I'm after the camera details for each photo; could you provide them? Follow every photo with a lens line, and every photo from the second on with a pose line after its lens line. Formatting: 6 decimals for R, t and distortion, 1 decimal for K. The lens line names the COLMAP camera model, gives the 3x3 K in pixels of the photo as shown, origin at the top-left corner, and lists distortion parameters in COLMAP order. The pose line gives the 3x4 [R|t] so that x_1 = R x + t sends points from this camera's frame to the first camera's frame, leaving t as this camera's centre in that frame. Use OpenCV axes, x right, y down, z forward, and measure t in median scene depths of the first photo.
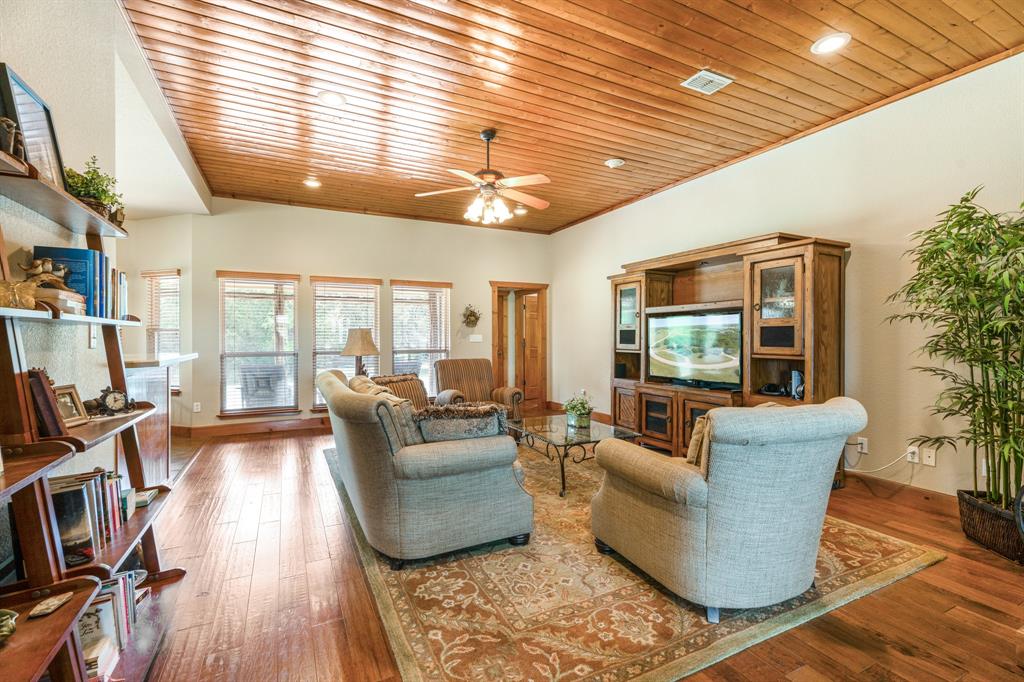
lens RADIAL K [[456.9, 0, 512.0], [0, 456.9, 338.4], [0, 0, 1]] dist [0.001871, 0.000567]
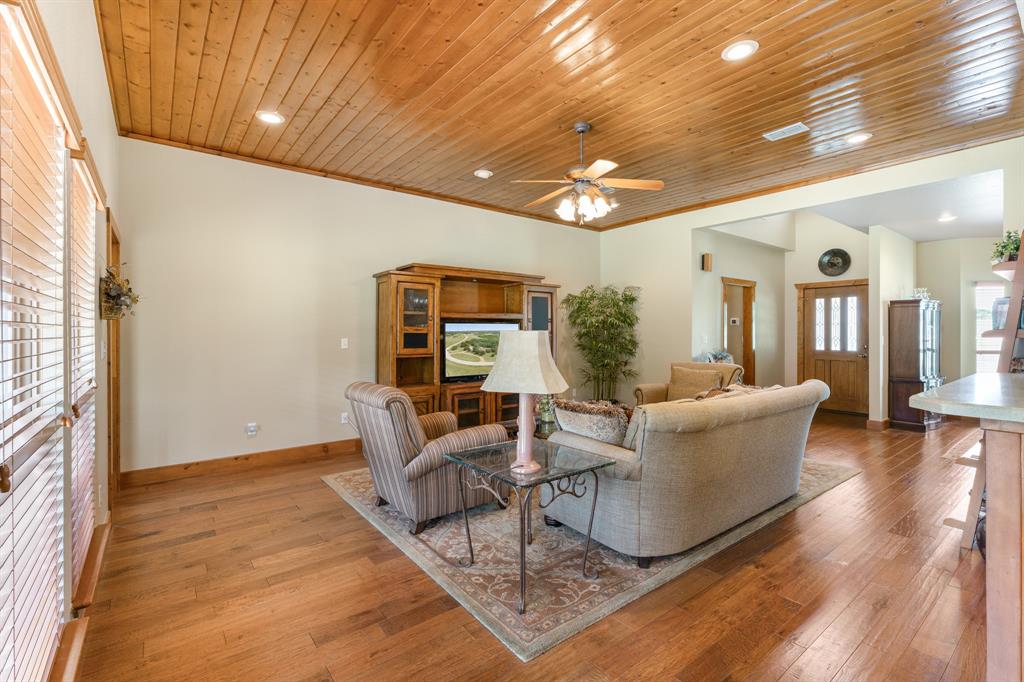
lens RADIAL K [[456.9, 0, 513.8], [0, 456.9, 338.3], [0, 0, 1]] dist [0.001871, 0.000567]
pose [[-0.200127, -0.003563, 0.979763, -0.739048], [0.003911, 0.999983, 0.004435, -0.011600], [-0.979762, 0.004719, -0.200110, 1.052138]]
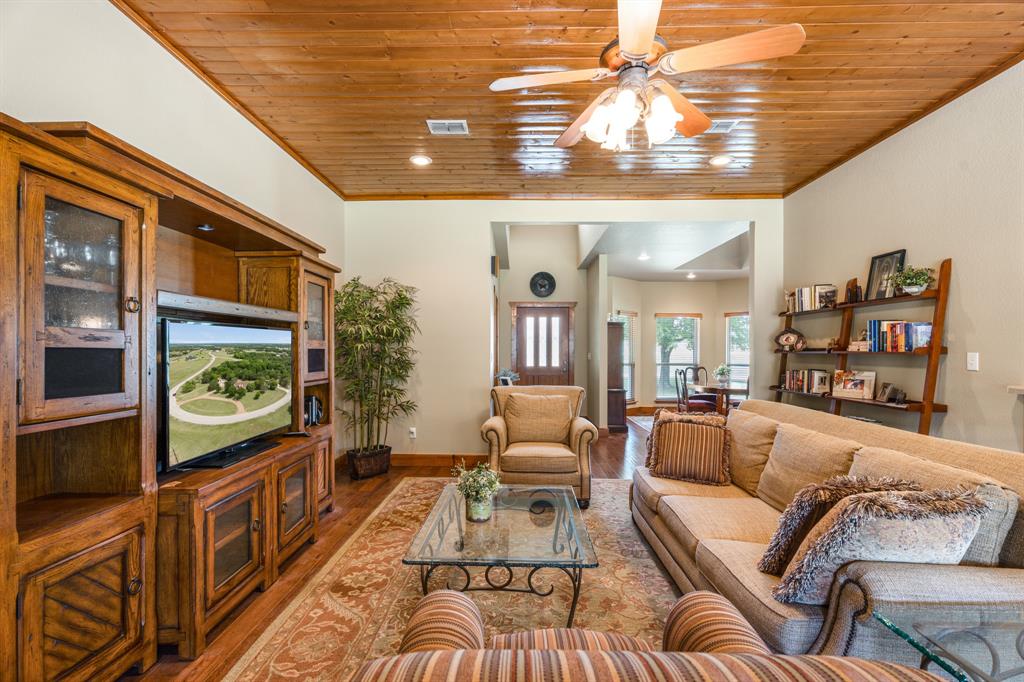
lens RADIAL K [[456.9, 0, 507.5], [0, 456.9, 353.0], [0, 0, 1]] dist [0.001871, 0.000567]
pose [[-0.882834, 0.000492, 0.469686, -0.132486], [0.003522, 0.999978, 0.005573, -0.016577], [-0.469673, 0.006574, -0.882816, 1.203966]]
